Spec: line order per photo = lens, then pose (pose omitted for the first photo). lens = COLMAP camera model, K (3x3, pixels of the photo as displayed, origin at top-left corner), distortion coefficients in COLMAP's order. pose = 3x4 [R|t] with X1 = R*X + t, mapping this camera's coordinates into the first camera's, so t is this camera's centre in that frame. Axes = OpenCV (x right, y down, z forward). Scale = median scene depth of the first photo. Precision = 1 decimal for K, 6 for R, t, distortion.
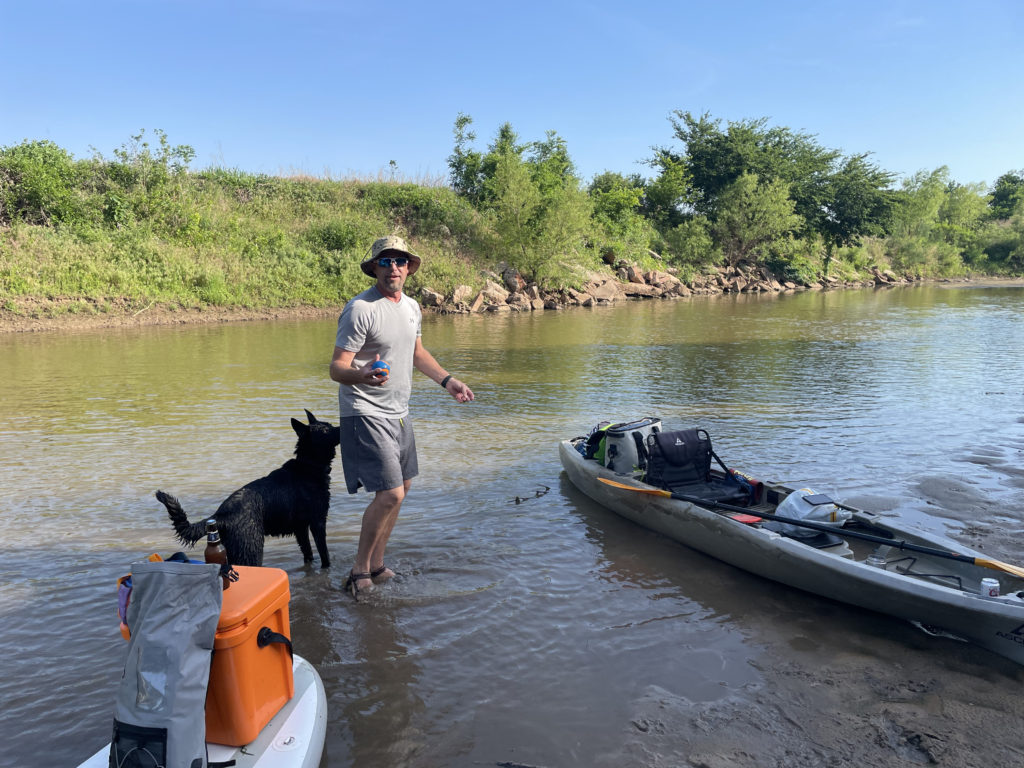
lens RADIAL K [[763.0, 0, 514.1], [0, 763.0, 377.2], [0, 0, 1]] dist [0.100337, -0.126361]
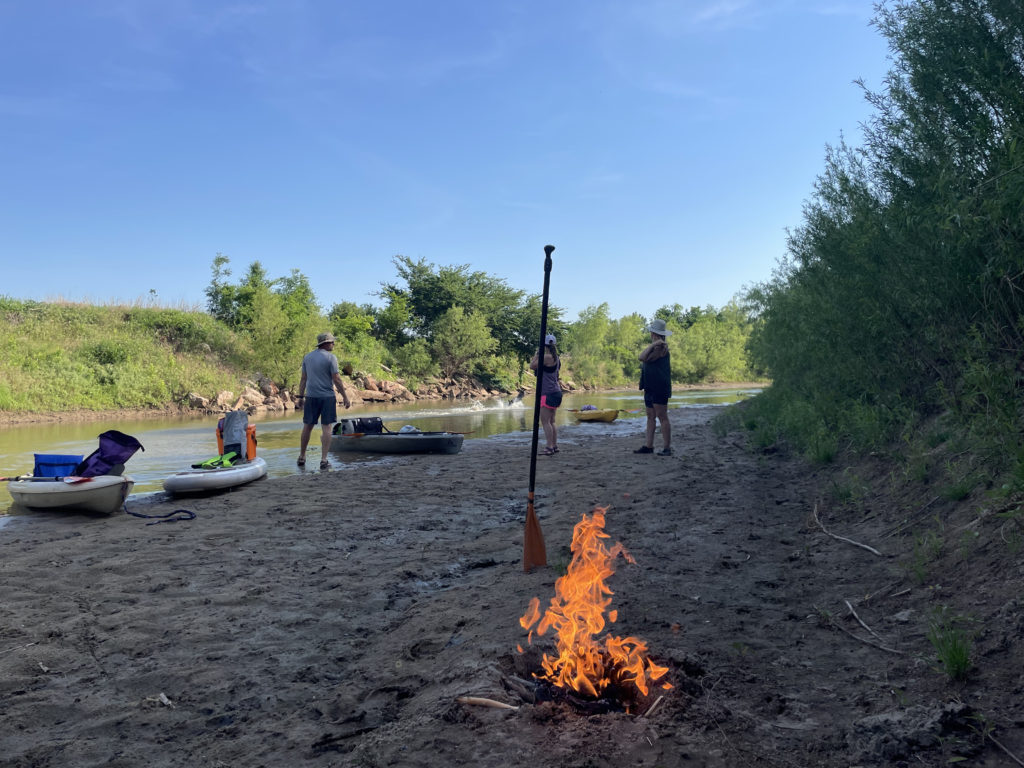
lens RADIAL K [[763.0, 0, 514.1], [0, 763.0, 377.2], [0, 0, 1]] dist [0.100337, -0.126361]
pose [[0.945507, -0.012720, 0.325354, -0.020407], [0.063085, 0.987459, -0.144724, 0.043057], [-0.319433, 0.157362, 0.934452, -0.200296]]
